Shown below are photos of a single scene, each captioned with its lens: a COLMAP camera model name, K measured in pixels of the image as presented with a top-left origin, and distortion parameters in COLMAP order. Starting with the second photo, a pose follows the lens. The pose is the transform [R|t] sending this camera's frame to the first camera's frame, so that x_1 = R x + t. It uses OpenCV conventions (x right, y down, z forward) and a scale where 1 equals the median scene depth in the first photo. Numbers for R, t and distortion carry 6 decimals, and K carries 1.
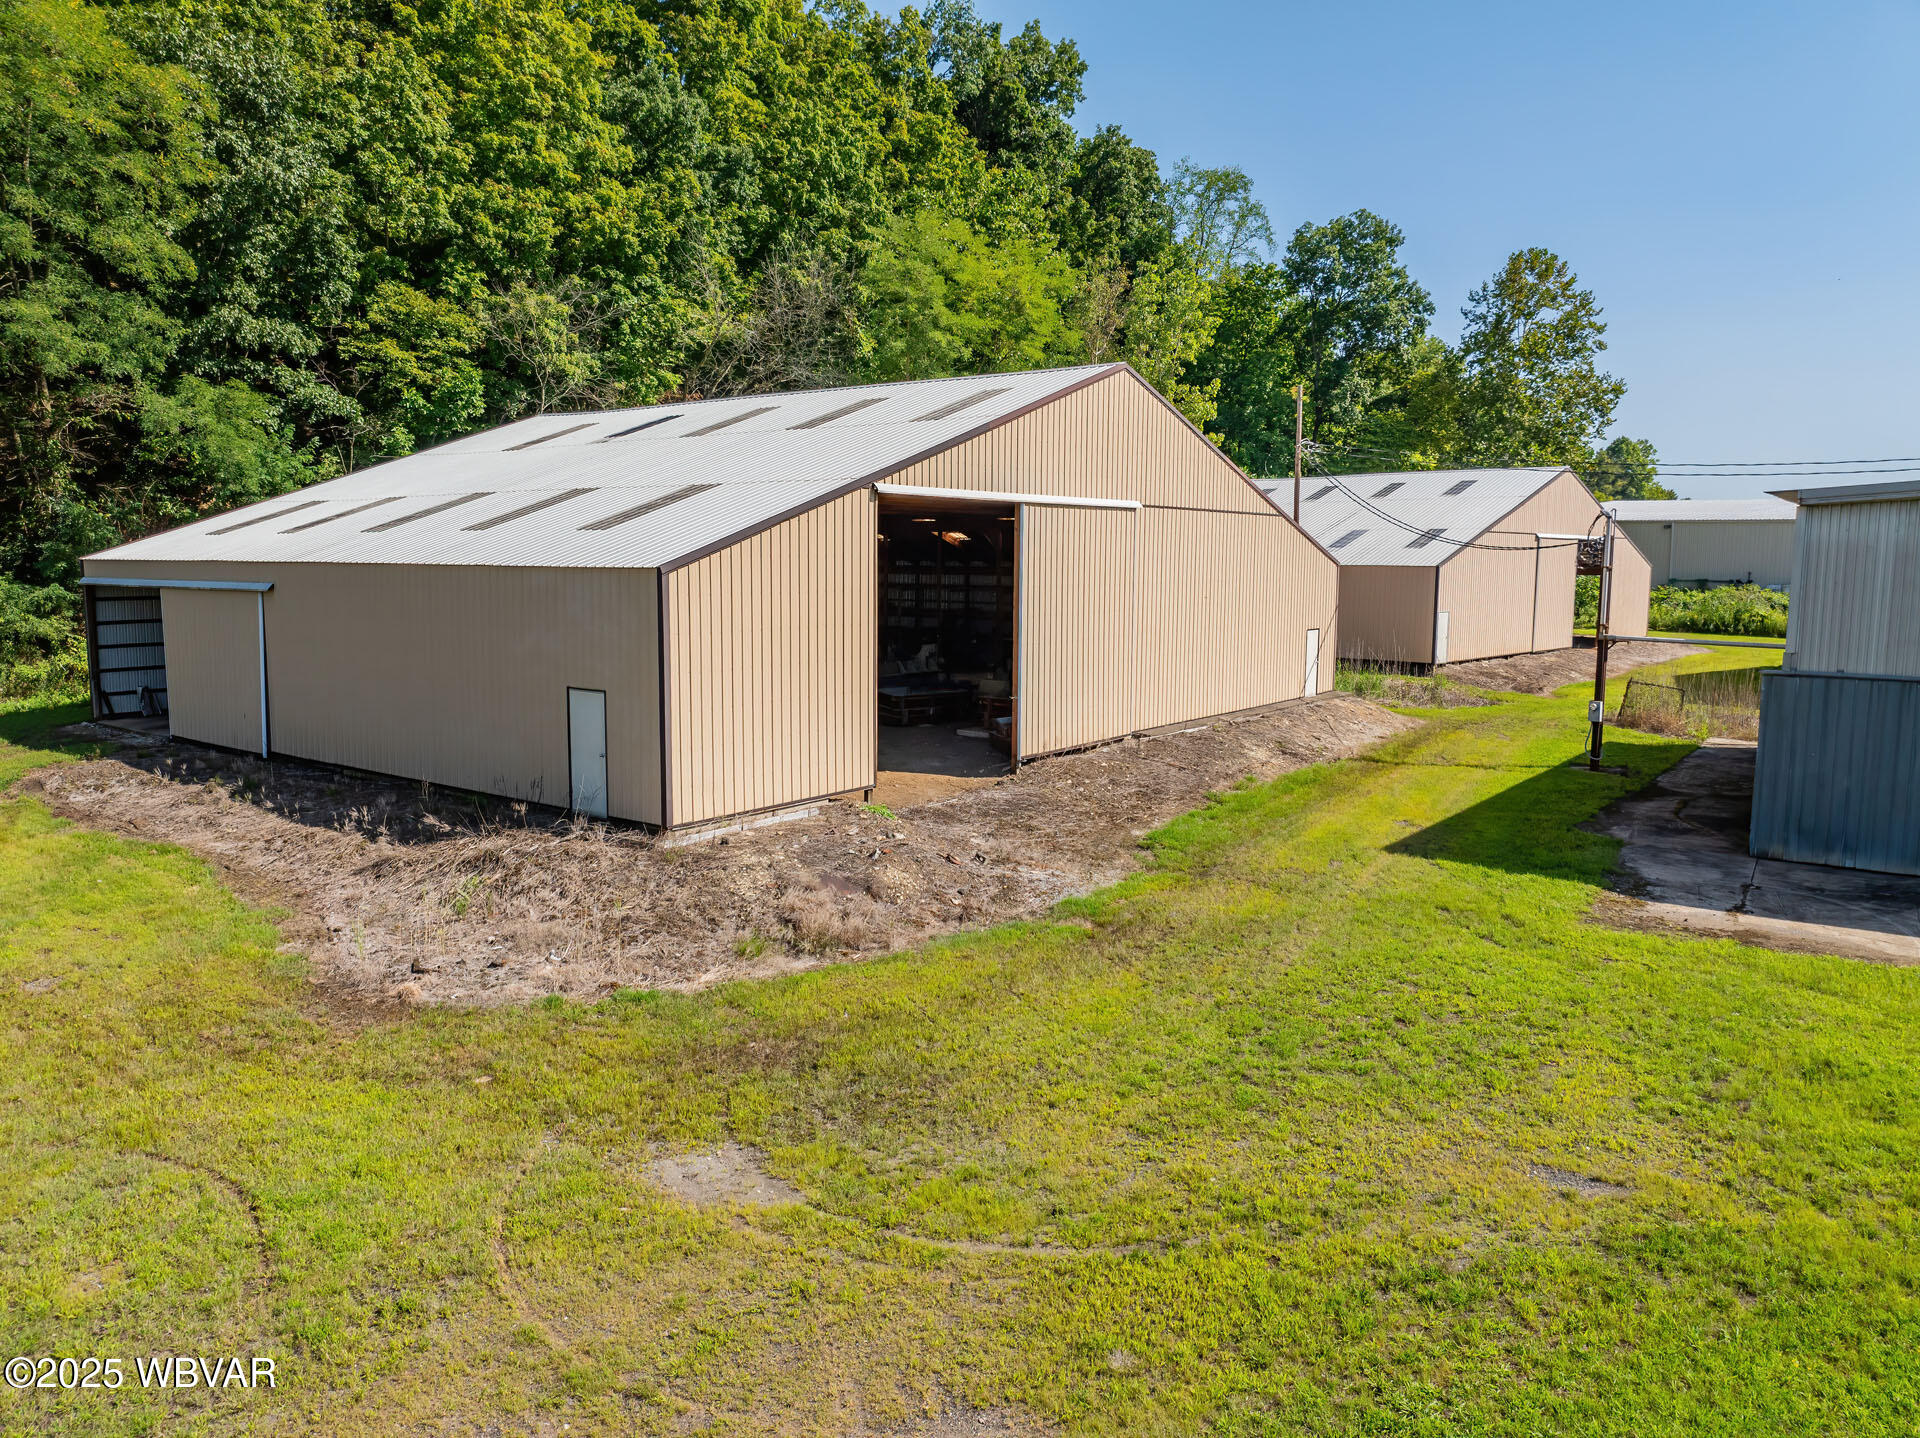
lens RADIAL K [[1336.4, 0, 965.8], [0, 1336.4, 722.5], [0, 0, 1]] dist [-0.038459, -0.005055]
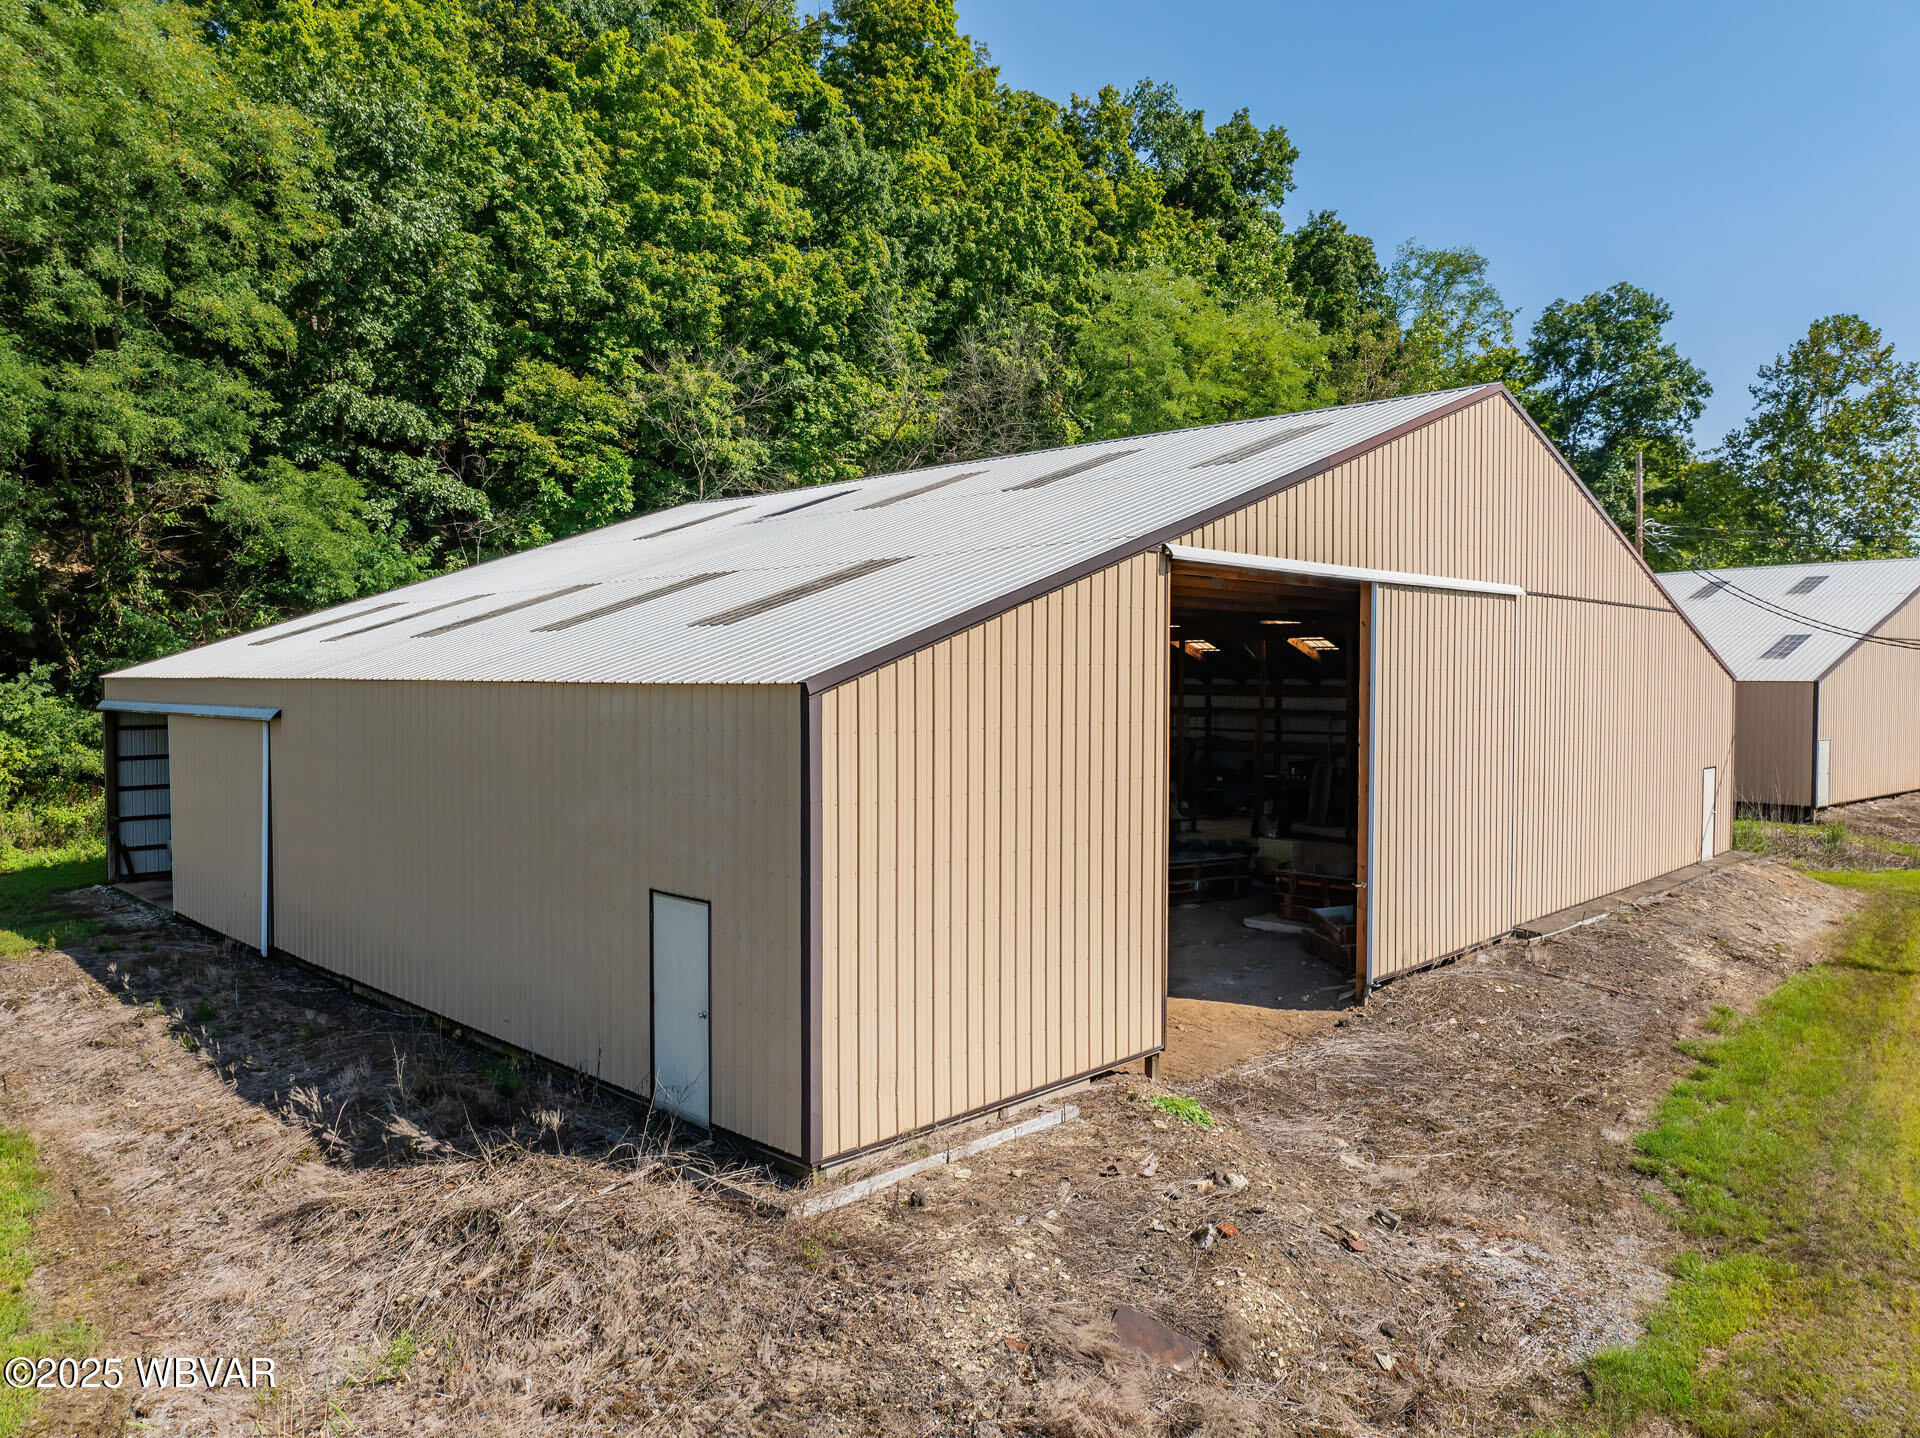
lens RADIAL K [[1342.4, 0, 967.2], [0, 1342.4, 722.8], [0, 0, 1]] dist [-0.064646, 0.030343]
pose [[0.991294, -0.001575, -0.131654, -0.040655], [-0.010292, 0.995941, -0.089413, -0.022861], [0.131261, 0.089989, 0.987255, 0.207180]]
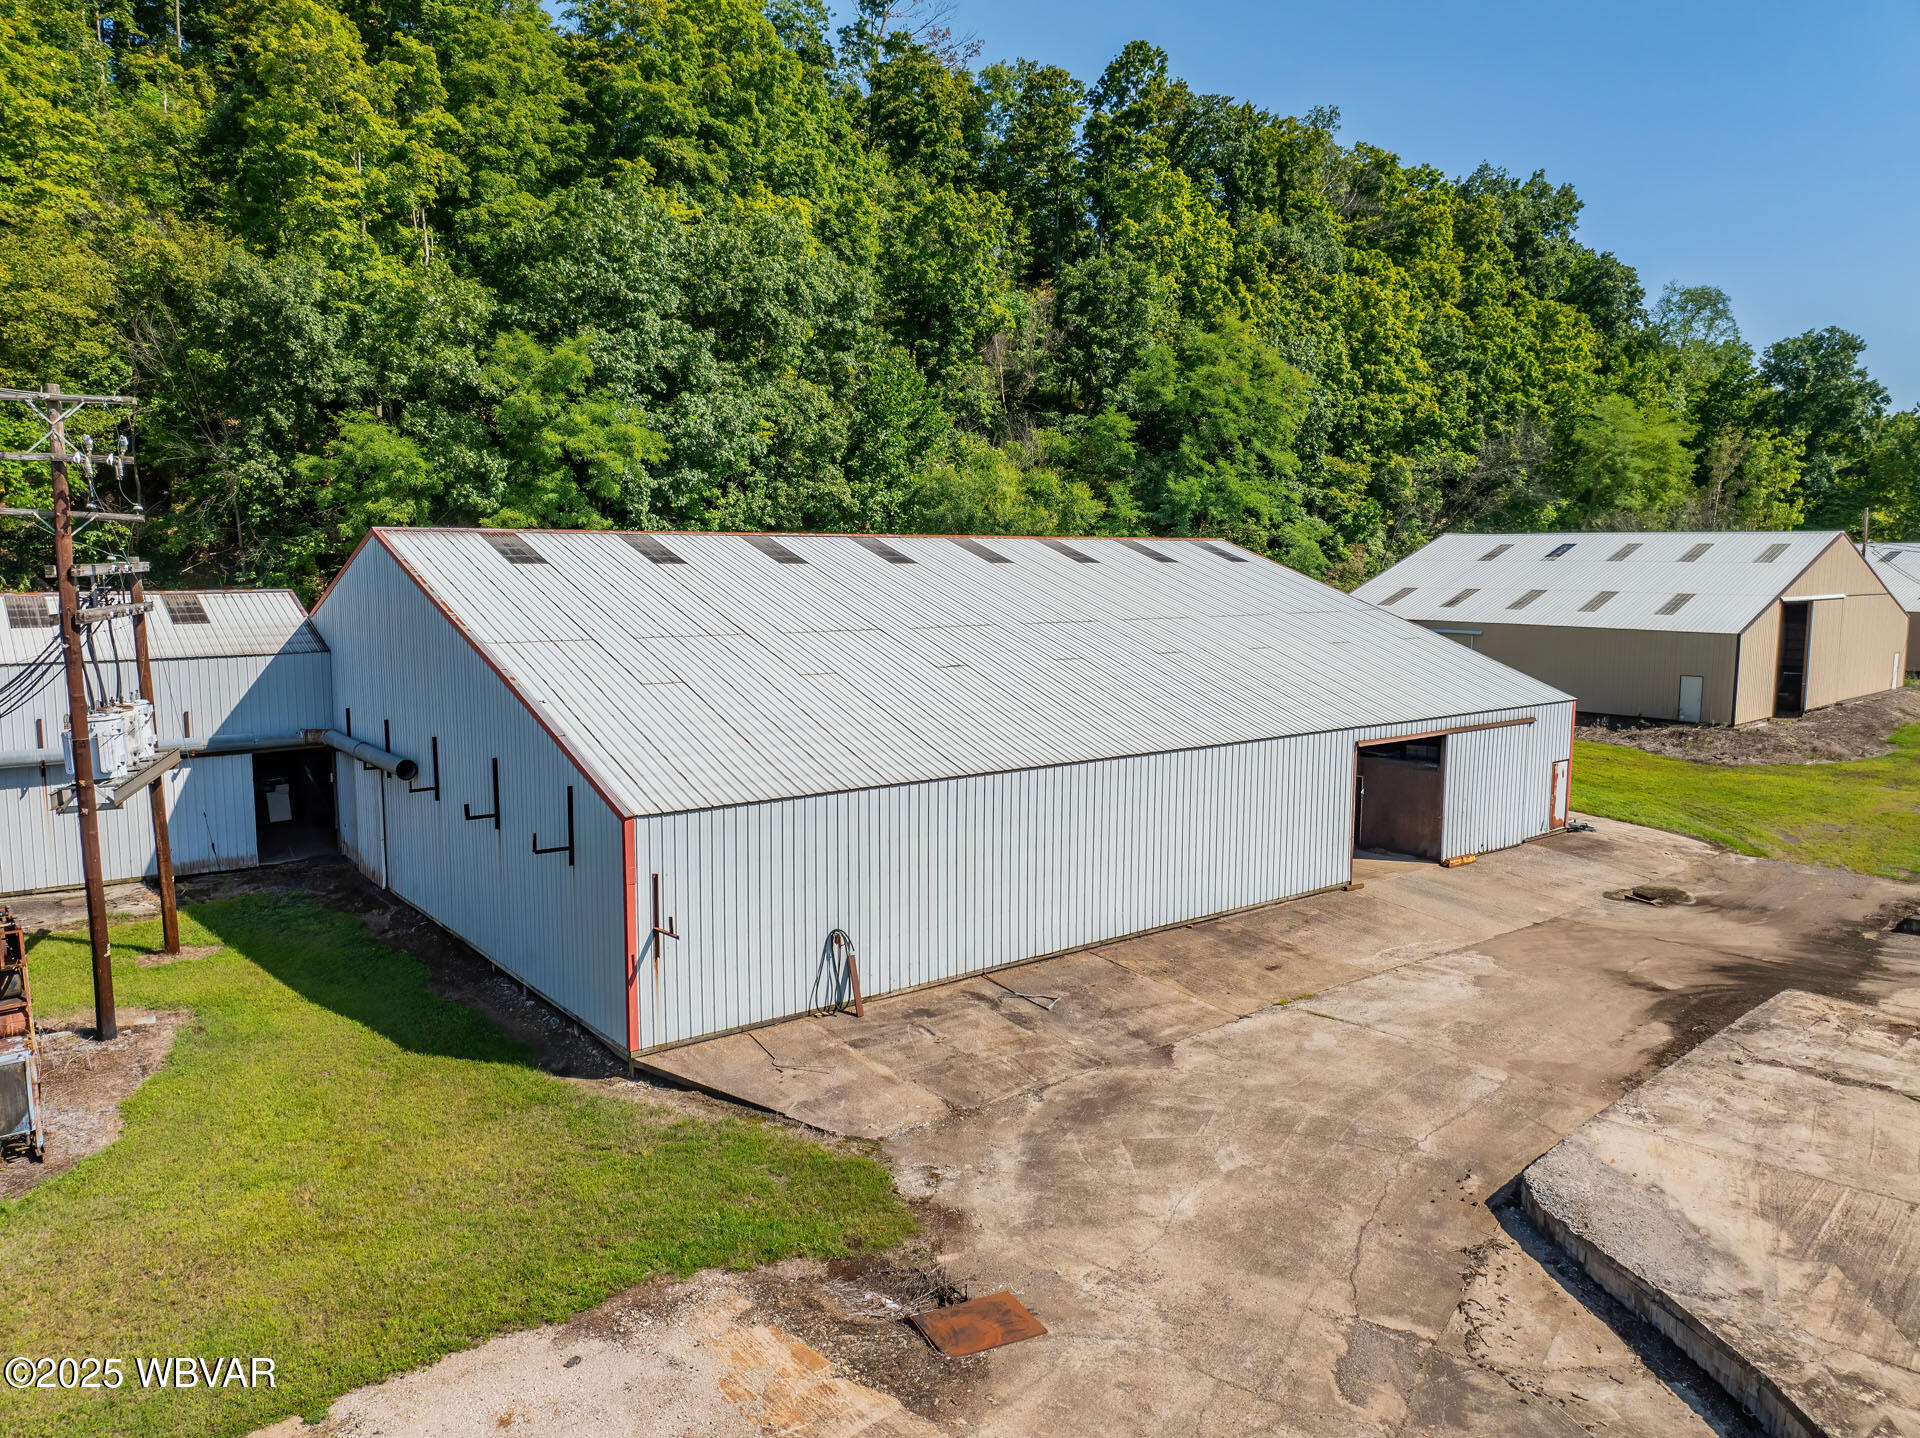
lens RADIAL K [[1352.3, 0, 960.0], [0, 1352.3, 719.0], [0, 0, 1]] dist [-0.064895, 0.030670]
pose [[0.978548, 0.019948, -0.205053, -0.557214], [-0.021328, 0.999762, -0.004525, 0.050314], [0.204914, 0.008801, 0.978740, -0.924481]]
